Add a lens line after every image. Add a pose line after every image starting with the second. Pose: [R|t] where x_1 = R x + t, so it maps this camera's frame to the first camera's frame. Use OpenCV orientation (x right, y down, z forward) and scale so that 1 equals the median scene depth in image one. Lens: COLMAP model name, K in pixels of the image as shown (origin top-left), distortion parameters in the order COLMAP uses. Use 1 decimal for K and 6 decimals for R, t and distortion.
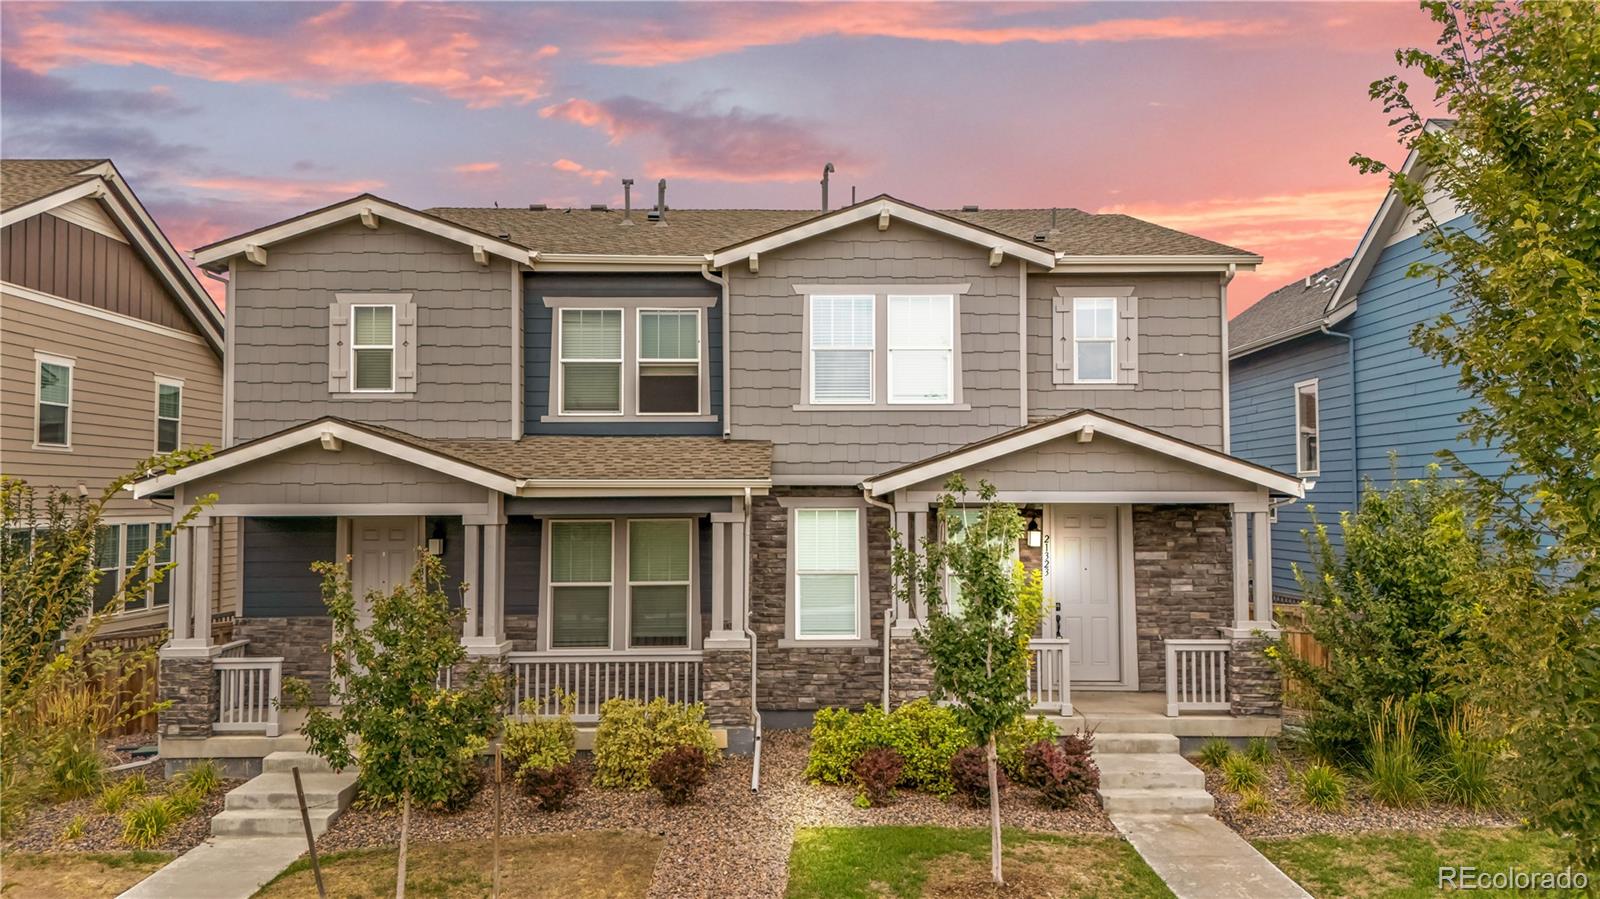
lens RADIAL K [[1171.7, 0, 800.0], [0, 1171.7, 449.5], [0, 0, 1]] dist [0.060742, -0.007167]
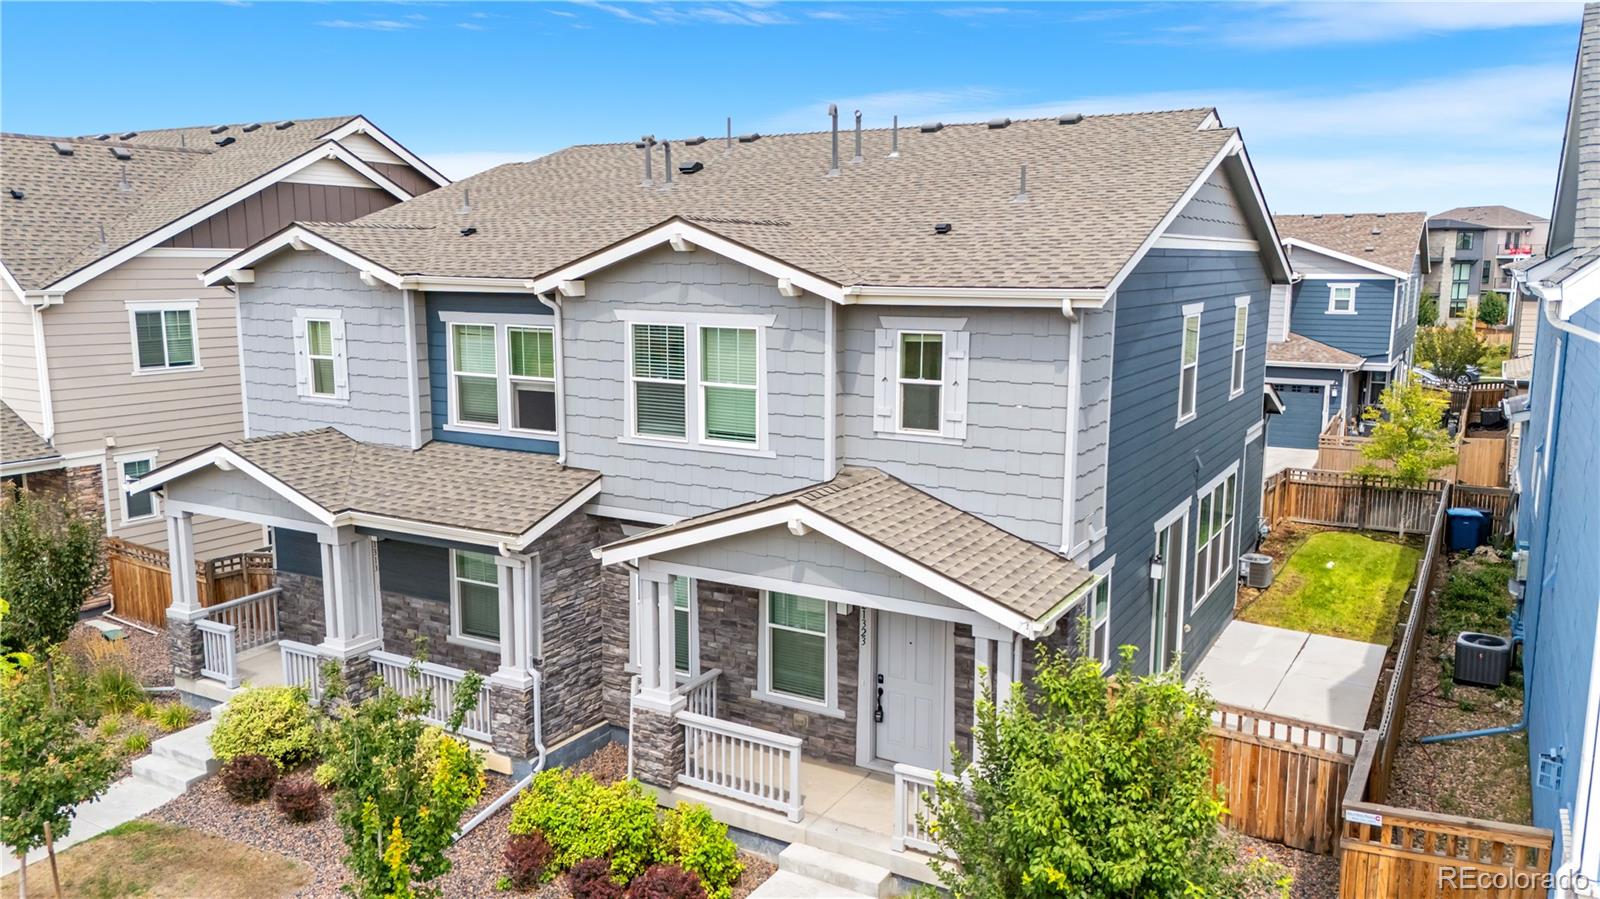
lens RADIAL K [[1171.7, 0, 800.0], [0, 1171.7, 449.5], [0, 0, 1]] dist [0.060742, -0.007167]
pose [[0.862665, 0.084109, -0.498734, 0.602303], [0.019152, 0.979936, 0.198389, -0.215165], [0.505414, -0.180695, 0.843745, 0.261904]]
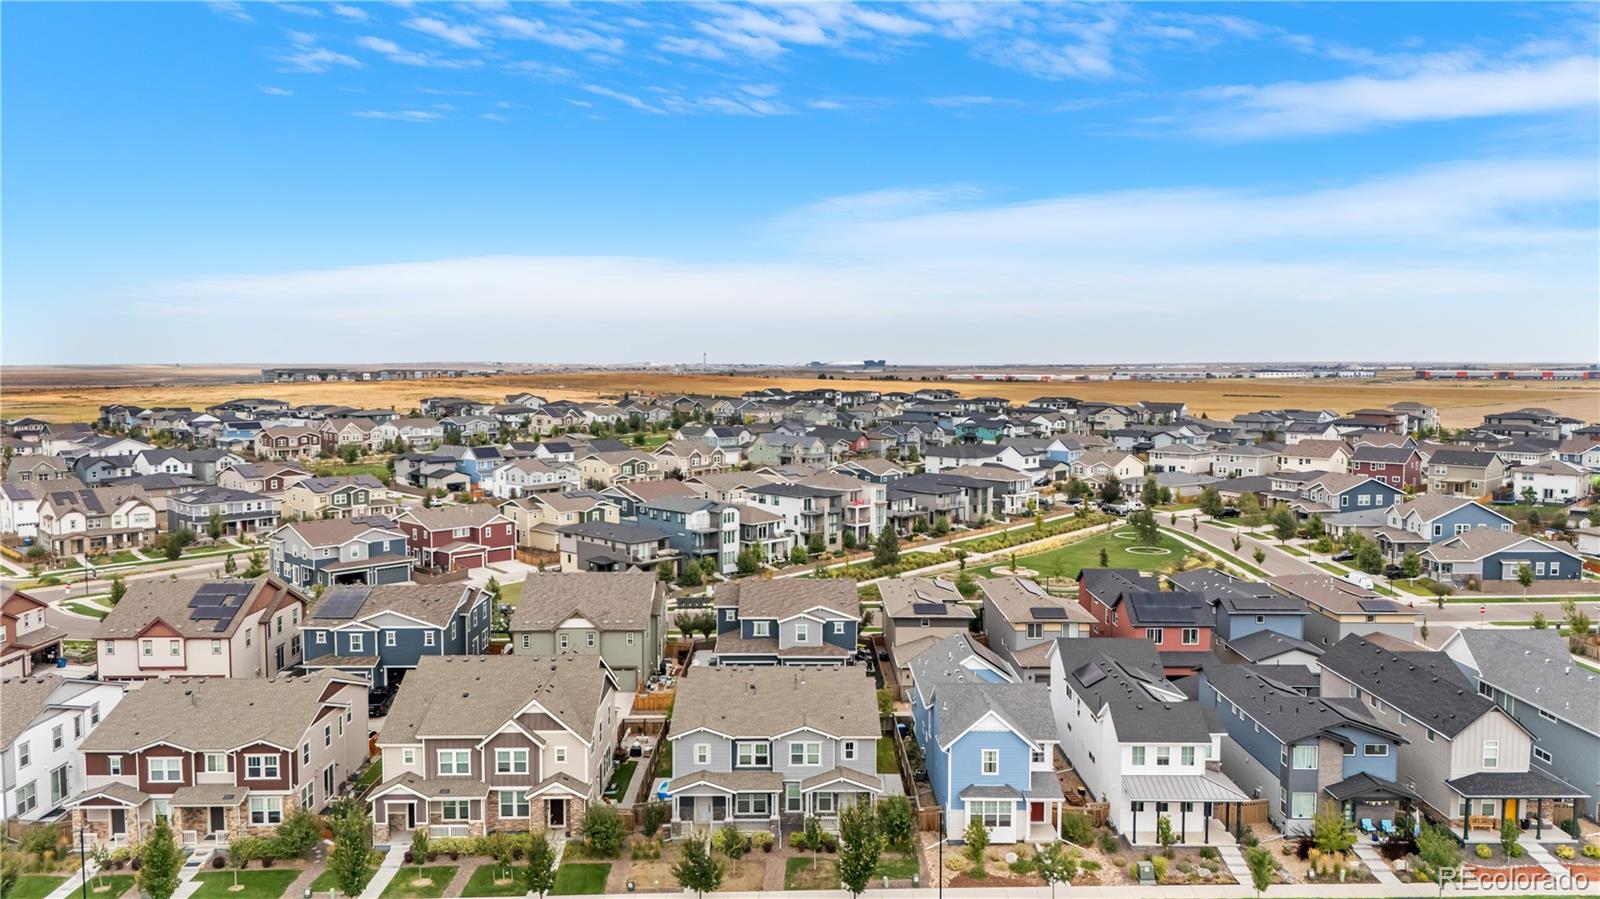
lens RADIAL K [[1171.7, 0, 800.0], [0, 1171.7, 449.5], [0, 0, 1]] dist [0.060742, -0.007167]
pose [[0.999999, -0.000061, -0.001463, 0.055073], [0.000238, 0.992585, 0.121554, -1.943557], [0.001444, -0.121555, 0.992584, -3.716079]]
